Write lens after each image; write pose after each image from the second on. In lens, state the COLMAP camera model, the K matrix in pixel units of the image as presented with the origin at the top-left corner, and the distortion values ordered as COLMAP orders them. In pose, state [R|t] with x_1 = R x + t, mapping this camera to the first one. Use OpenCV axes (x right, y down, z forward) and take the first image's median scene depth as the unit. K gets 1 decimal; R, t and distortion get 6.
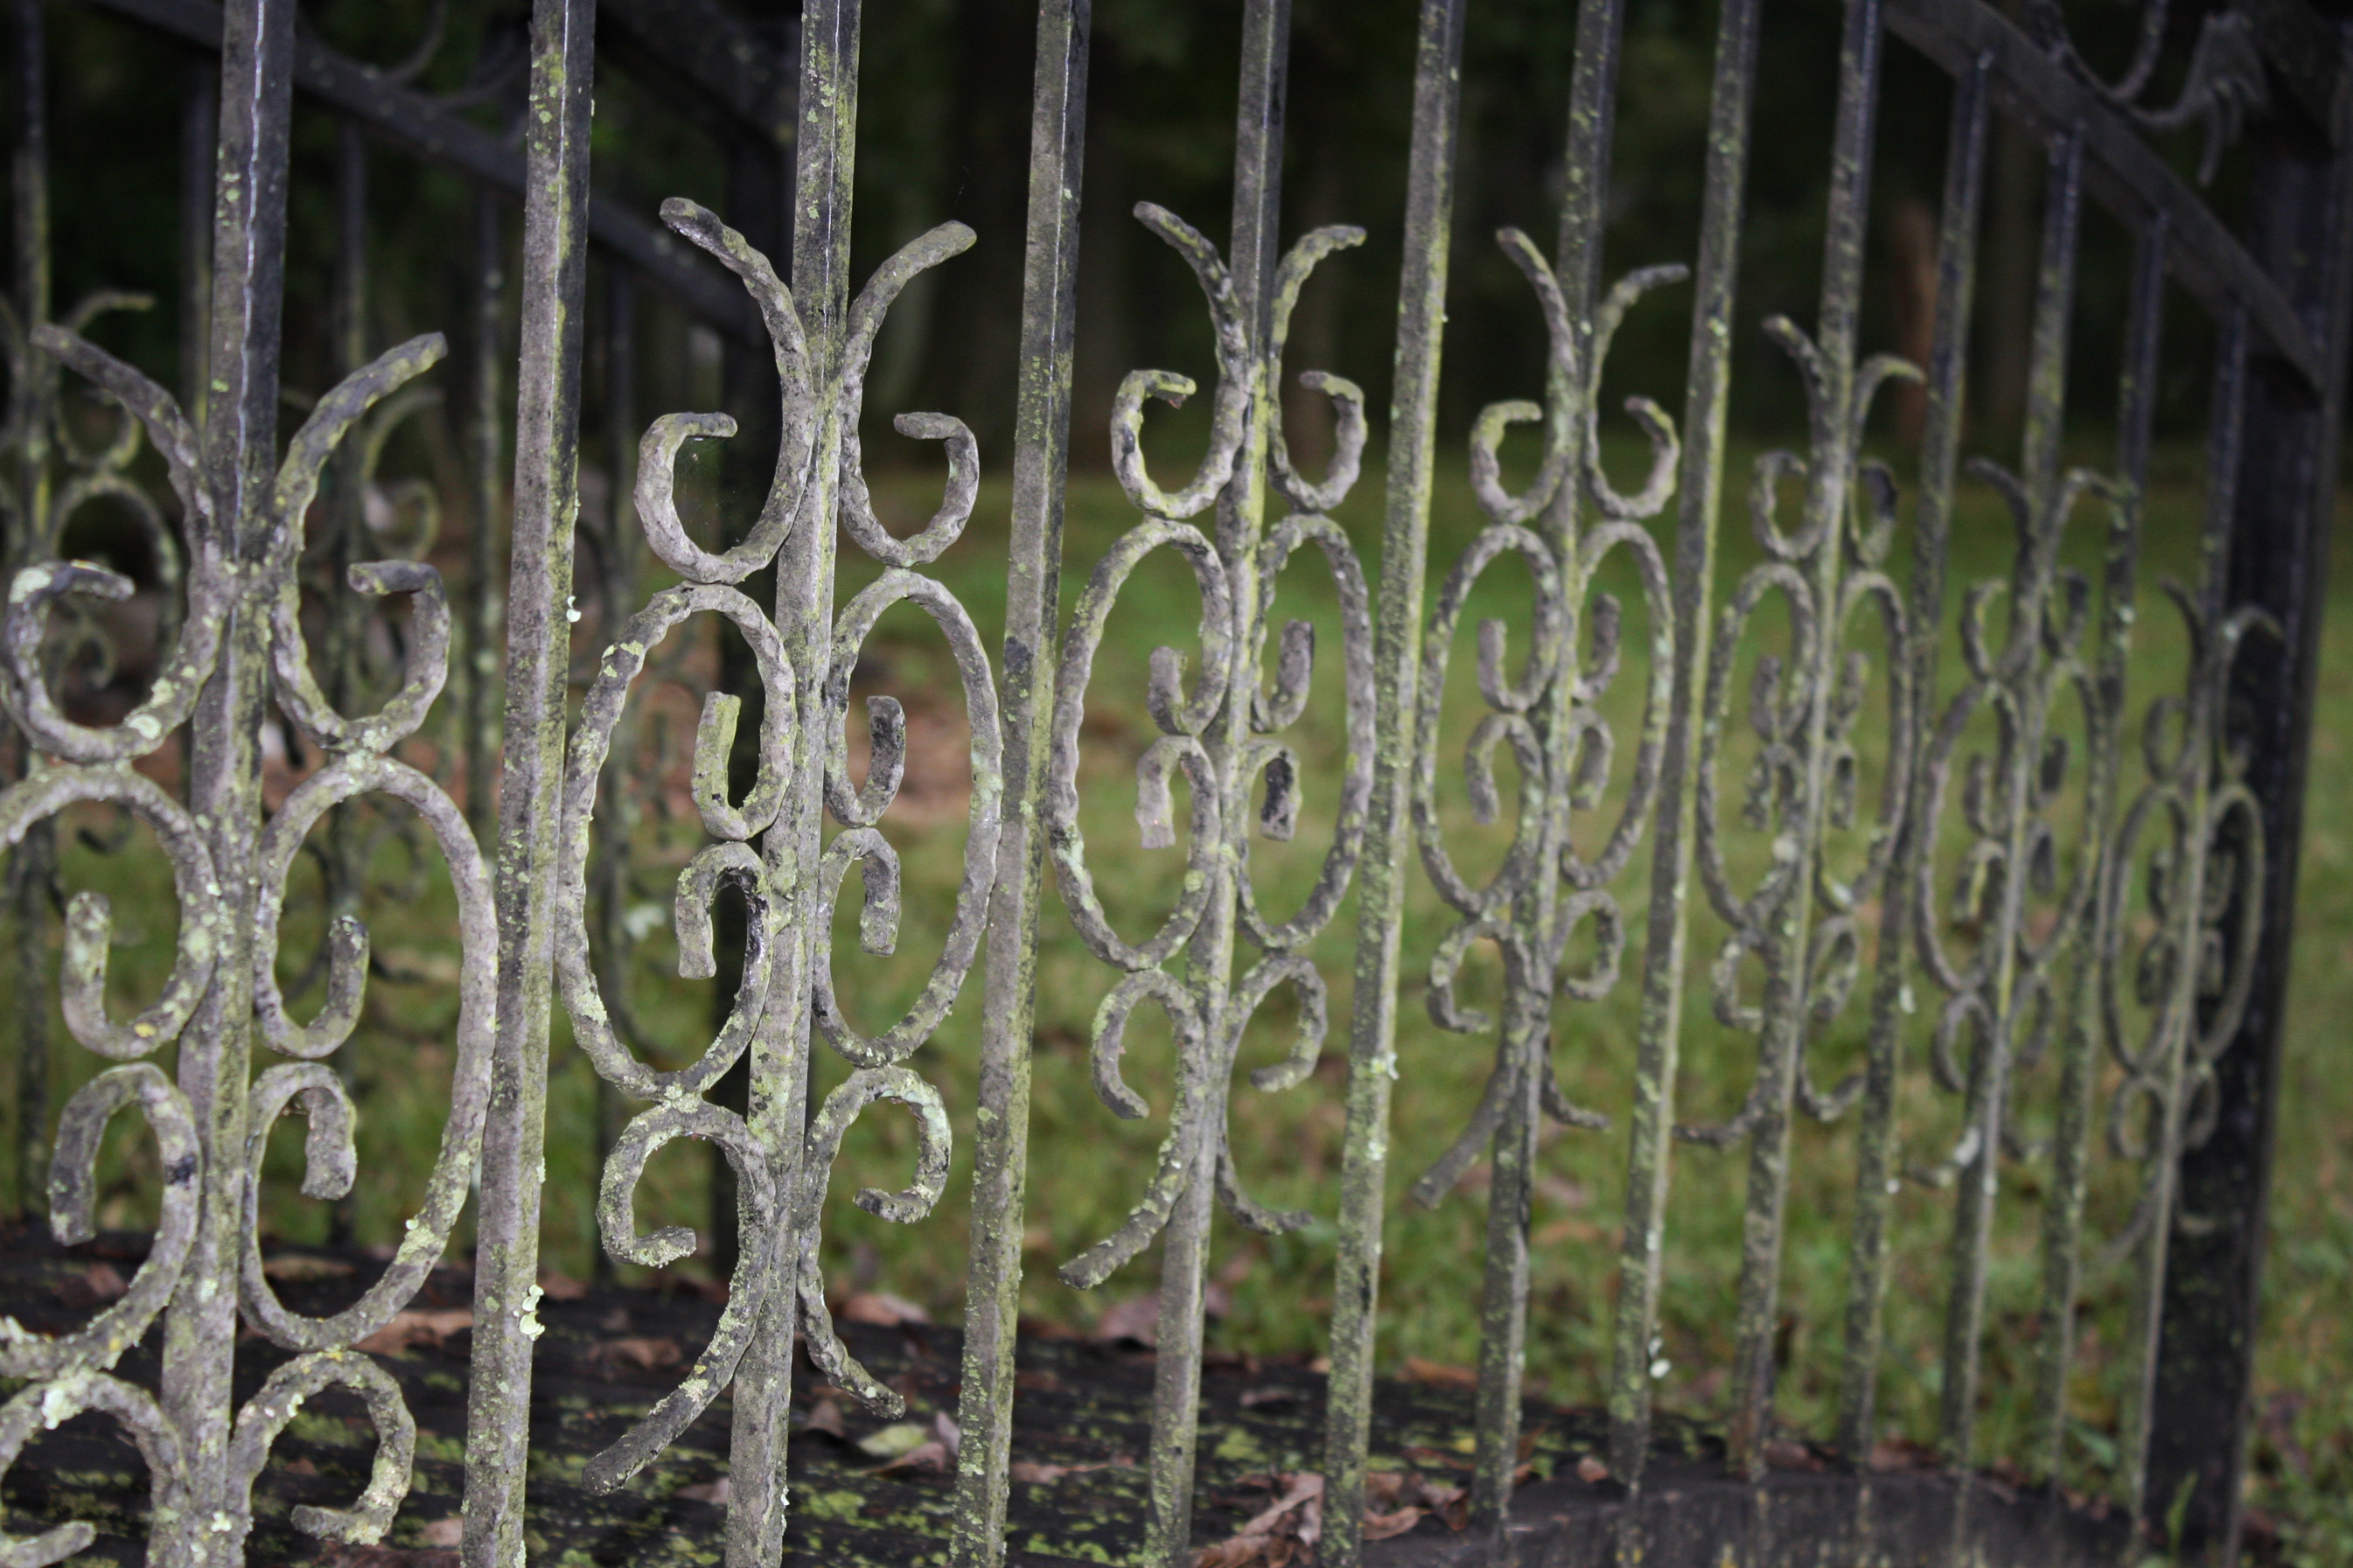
lens RADIAL K [[5176.4, 0, 1176.5], [0, 5176.4, 784.0], [0, 0, 1]] dist [-0.054788, -0.062000]
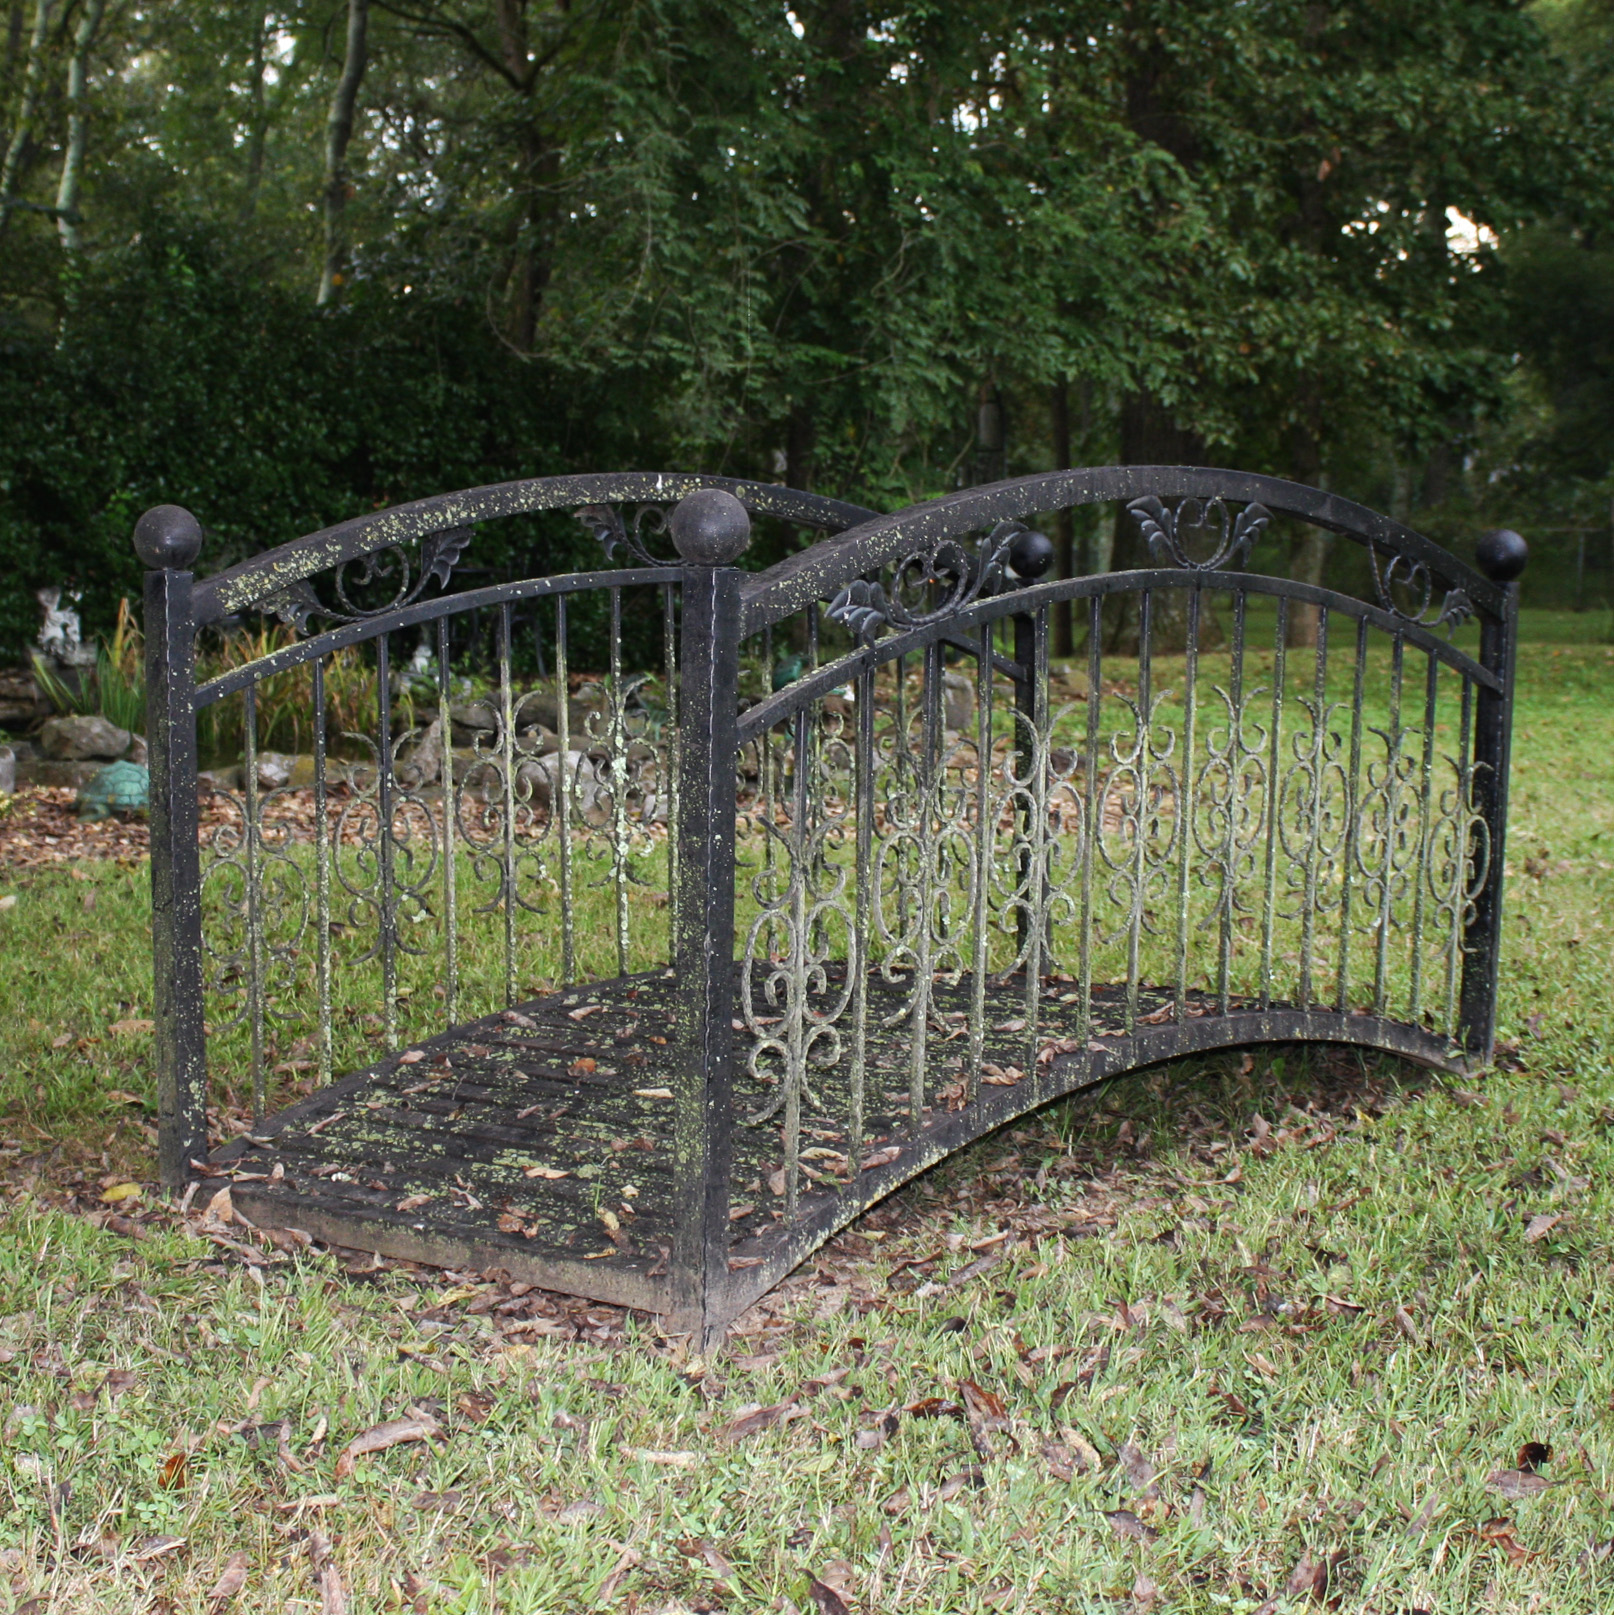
lens RADIAL K [[2823.7, 0, 747.9], [0, 2823.7, 807.8], [0, 0, 1]] dist [-0.047564, -0.112534]
pose [[0.983758, -0.022017, -0.178144, 0.092609], [0.021909, 0.999757, -0.002575, -0.014069], [0.178158, -0.001370, 0.984001, -1.166639]]
